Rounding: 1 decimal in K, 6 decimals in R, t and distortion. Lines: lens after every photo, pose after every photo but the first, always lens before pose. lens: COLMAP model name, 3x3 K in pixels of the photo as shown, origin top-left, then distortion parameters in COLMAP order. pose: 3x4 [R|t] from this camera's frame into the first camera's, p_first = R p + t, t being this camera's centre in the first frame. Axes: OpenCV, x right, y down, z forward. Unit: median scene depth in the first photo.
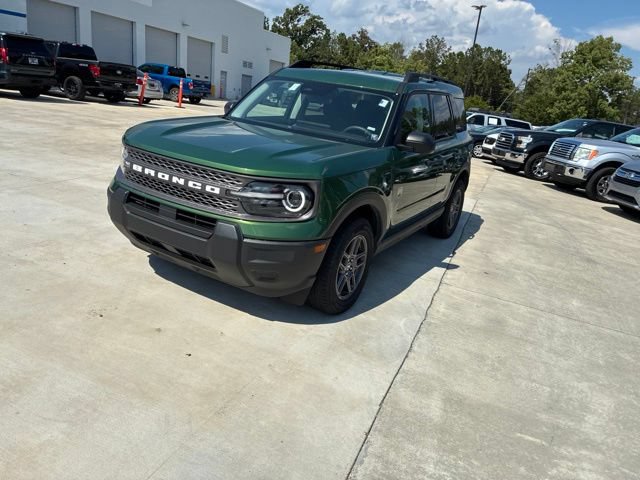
lens RADIAL K [[479.2, 0, 311.8], [0, 479.2, 238.7], [0, 0, 1]] dist [0.056265, -0.080867]
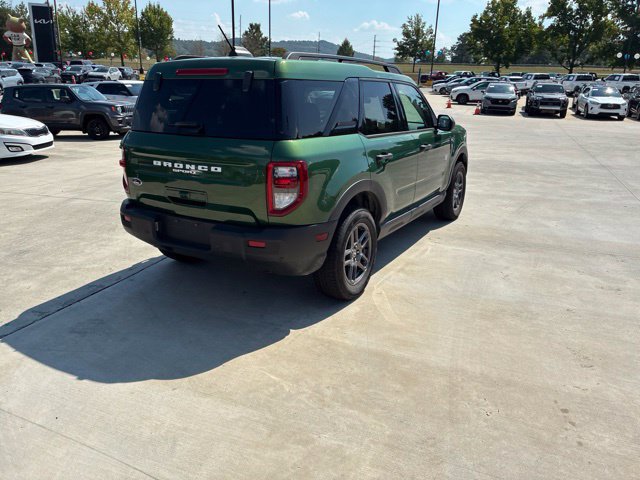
lens RADIAL K [[482.2, 0, 320.0], [0, 482.2, 240.0], [0, 0, 1]] dist [0.077175, -0.103438]
pose [[-0.991443, -0.120032, -0.051307, 0.133747], [-0.127673, 0.809770, 0.572688, -0.667678], [-0.027194, 0.574338, -0.818166, 2.124118]]
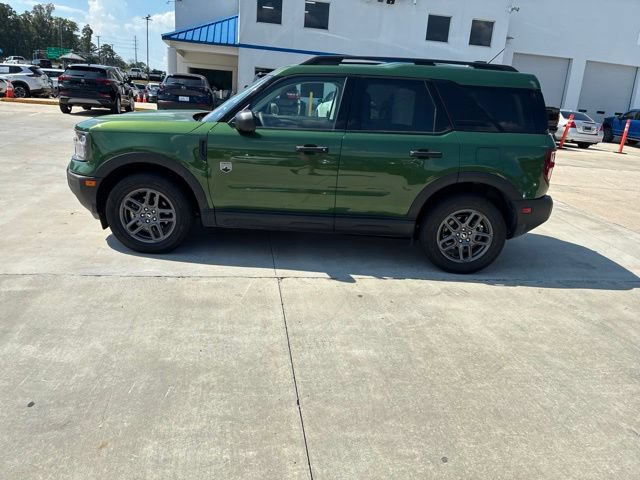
lens RADIAL K [[482.6, 0, 316.2], [0, 482.6, 240.8], [0, 0, 1]] dist [0.061618, -0.081459]
pose [[0.518083, 0.169948, -0.838277, 1.019099], [-0.262246, 0.964421, 0.033445, -0.024126], [0.814136, 0.202508, 0.544218, 0.523759]]
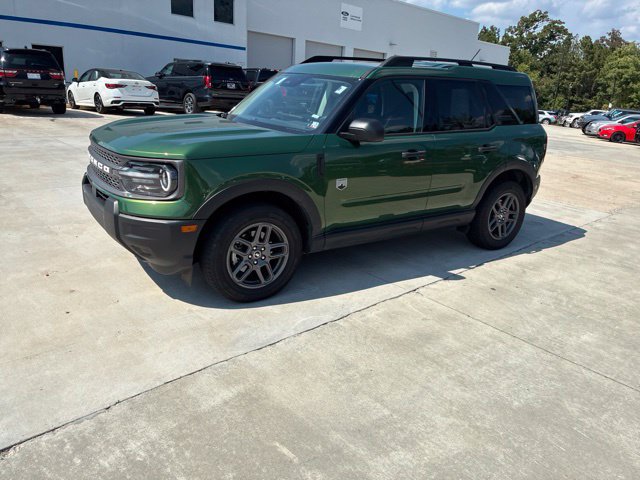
lens RADIAL K [[481.5, 0, 319.2], [0, 481.5, 236.5], [0, 0, 1]] dist [0.063745, -0.086736]
pose [[0.906624, 0.062842, -0.417233, 0.455357], [-0.079588, 0.996566, -0.022841, 0.025195], [0.414365, 0.053915, 0.908512, 0.118467]]
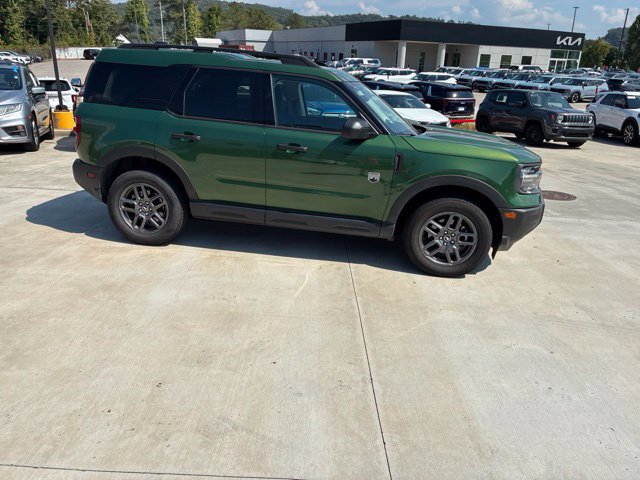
lens RADIAL K [[482.6, 0, 316.2], [0, 482.6, 240.8], [0, 0, 1]] dist [0.061618, -0.081459]
pose [[-0.374157, -0.431822, 0.820693, -0.958224], [0.179310, 0.834585, 0.520880, -0.586808], [-0.909865, 0.342049, -0.234836, 1.397085]]
